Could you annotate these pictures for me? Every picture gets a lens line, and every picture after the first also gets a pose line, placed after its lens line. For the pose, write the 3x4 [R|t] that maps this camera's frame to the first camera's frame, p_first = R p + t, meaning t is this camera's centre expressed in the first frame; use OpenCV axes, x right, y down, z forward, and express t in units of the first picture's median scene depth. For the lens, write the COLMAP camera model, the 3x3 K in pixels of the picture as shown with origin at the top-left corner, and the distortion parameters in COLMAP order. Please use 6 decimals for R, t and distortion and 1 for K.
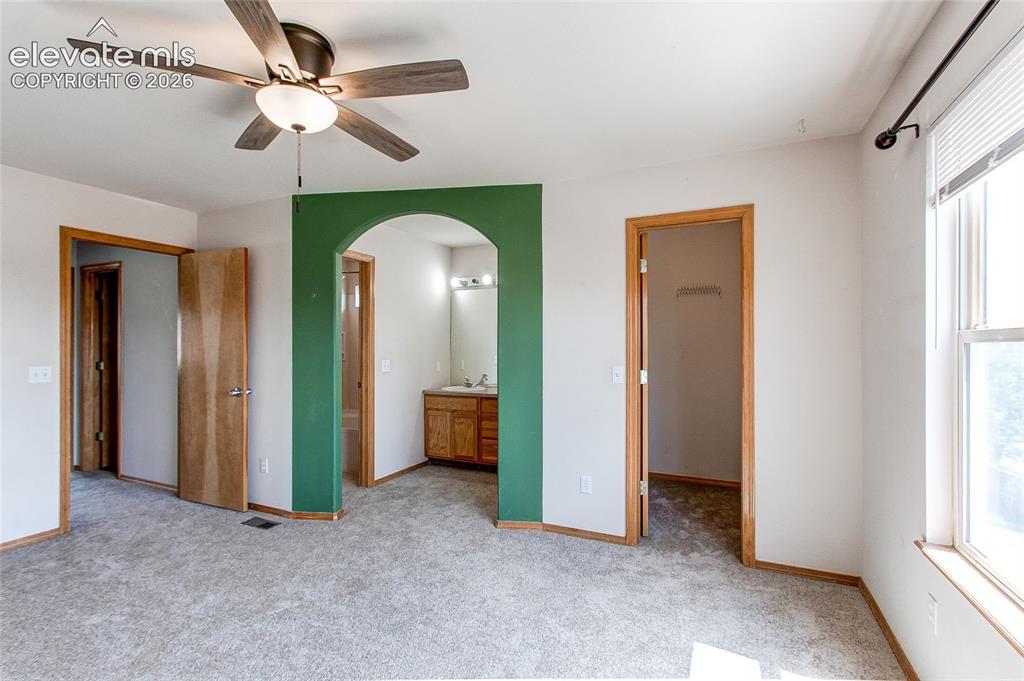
lens RADIAL K [[474.1, 0, 517.7], [0, 474.1, 341.8], [0, 0, 1]] dist [-0.005340, 0.004724]
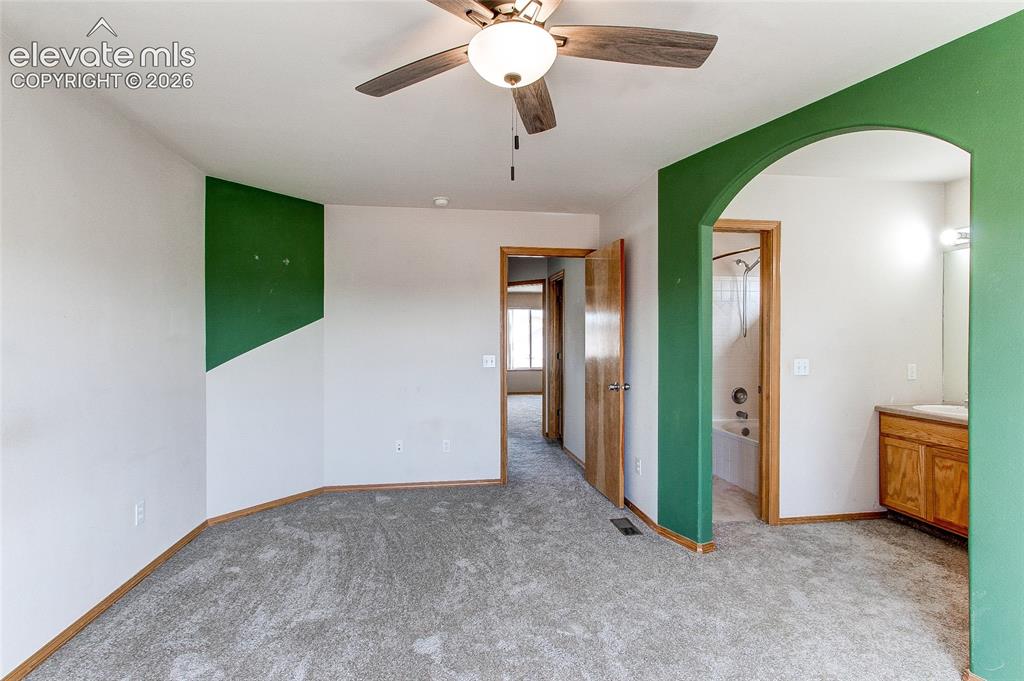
lens RADIAL K [[474.1, 0, 507.4], [0, 474.1, 340.2], [0, 0, 1]] dist [-0.005340, 0.004724]
pose [[0.533422, 0.000145, -0.845850, 0.122864], [0.005652, 0.999977, 0.003736, 0.004955], [0.845831, -0.006774, 0.533408, 0.272506]]
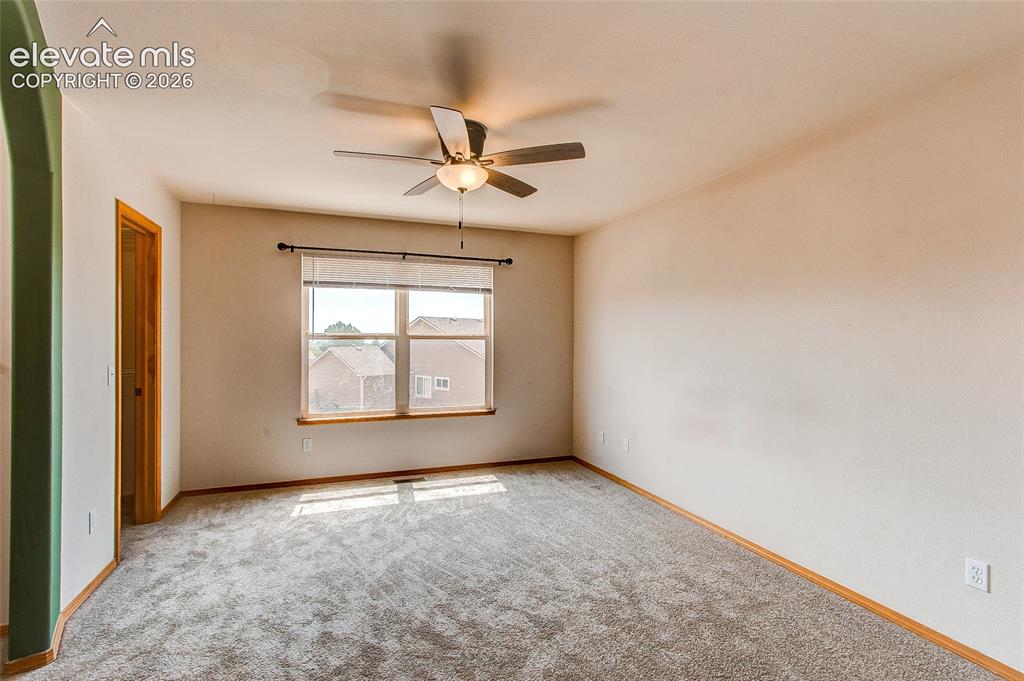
lens RADIAL K [[474.1, 0, 499.9], [0, 474.1, 340.9], [0, 0, 1]] dist [-0.005340, 0.004724]
pose [[-0.712024, -0.009975, 0.702085, -0.775981], [-0.011118, 0.999934, 0.002931, -0.004123], [-0.702067, -0.005719, -0.712087, 0.969518]]
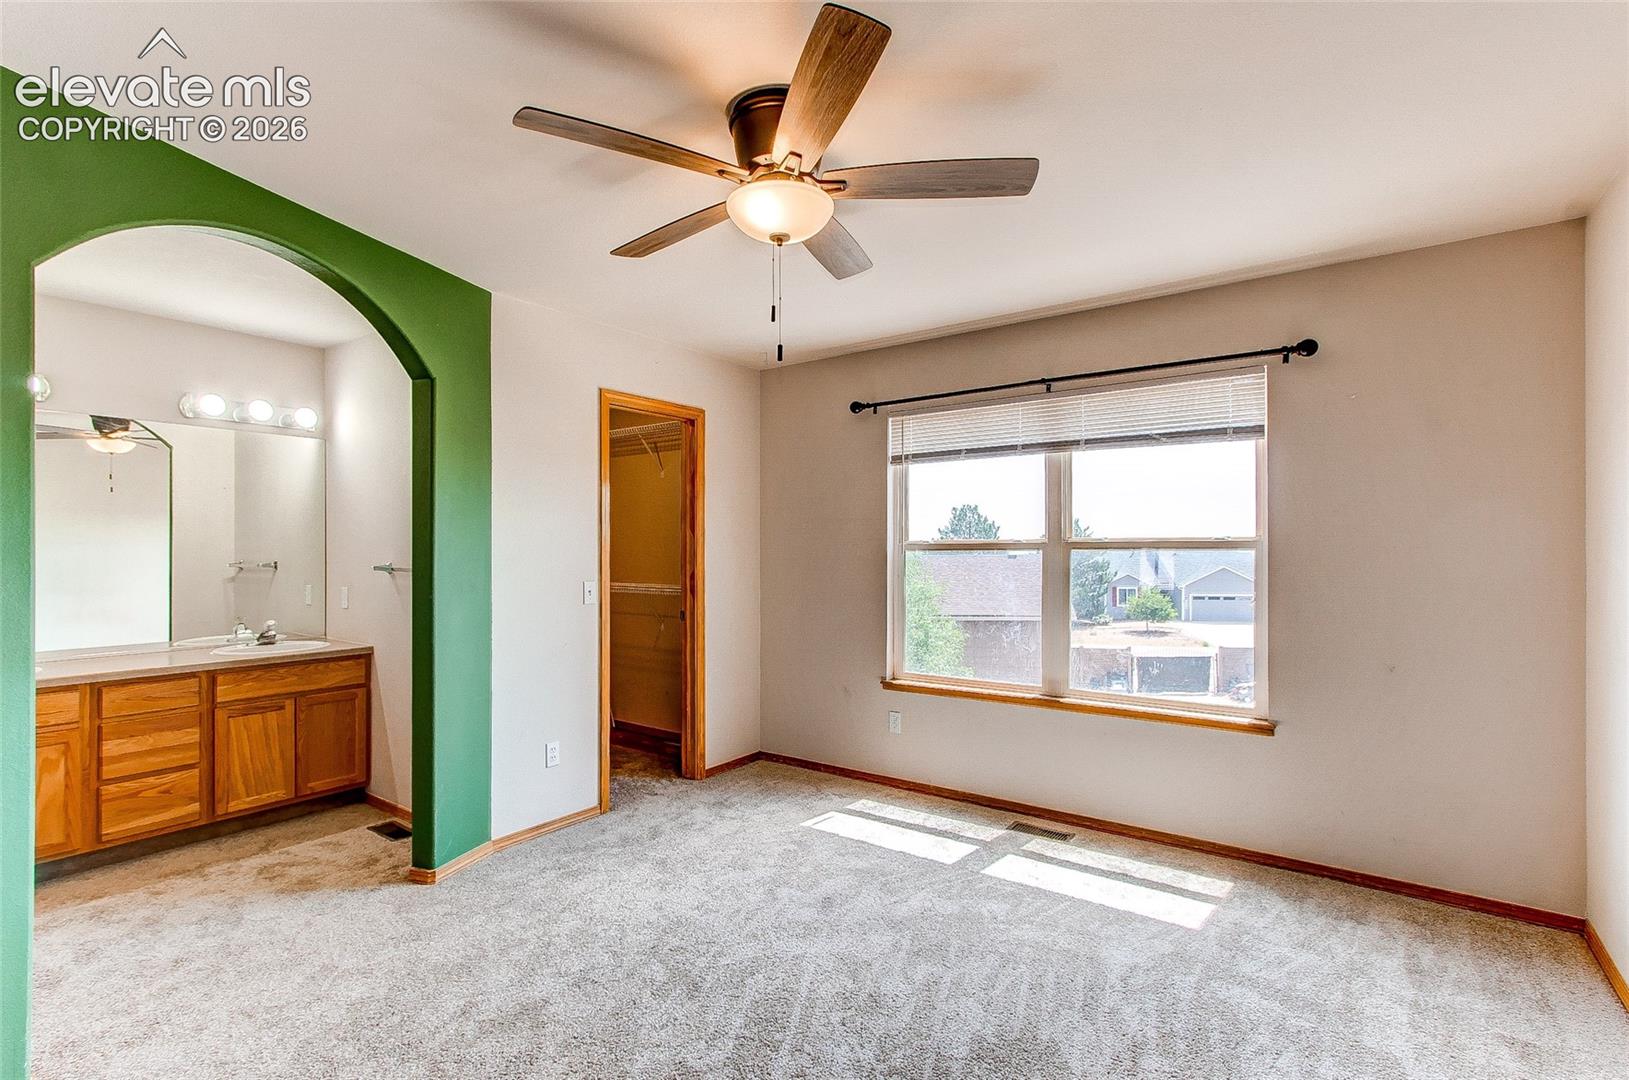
lens RADIAL K [[754.3, 0, 813.8], [0, 754.3, 546.6], [0, 0, 1]] dist [-0.005340, 0.004724]
pose [[0.195045, 0.001820, 0.980793, -0.766799], [-0.004395, 0.999990, -0.000982, -0.003288], [-0.980784, -0.004120, 0.195051, 0.363468]]
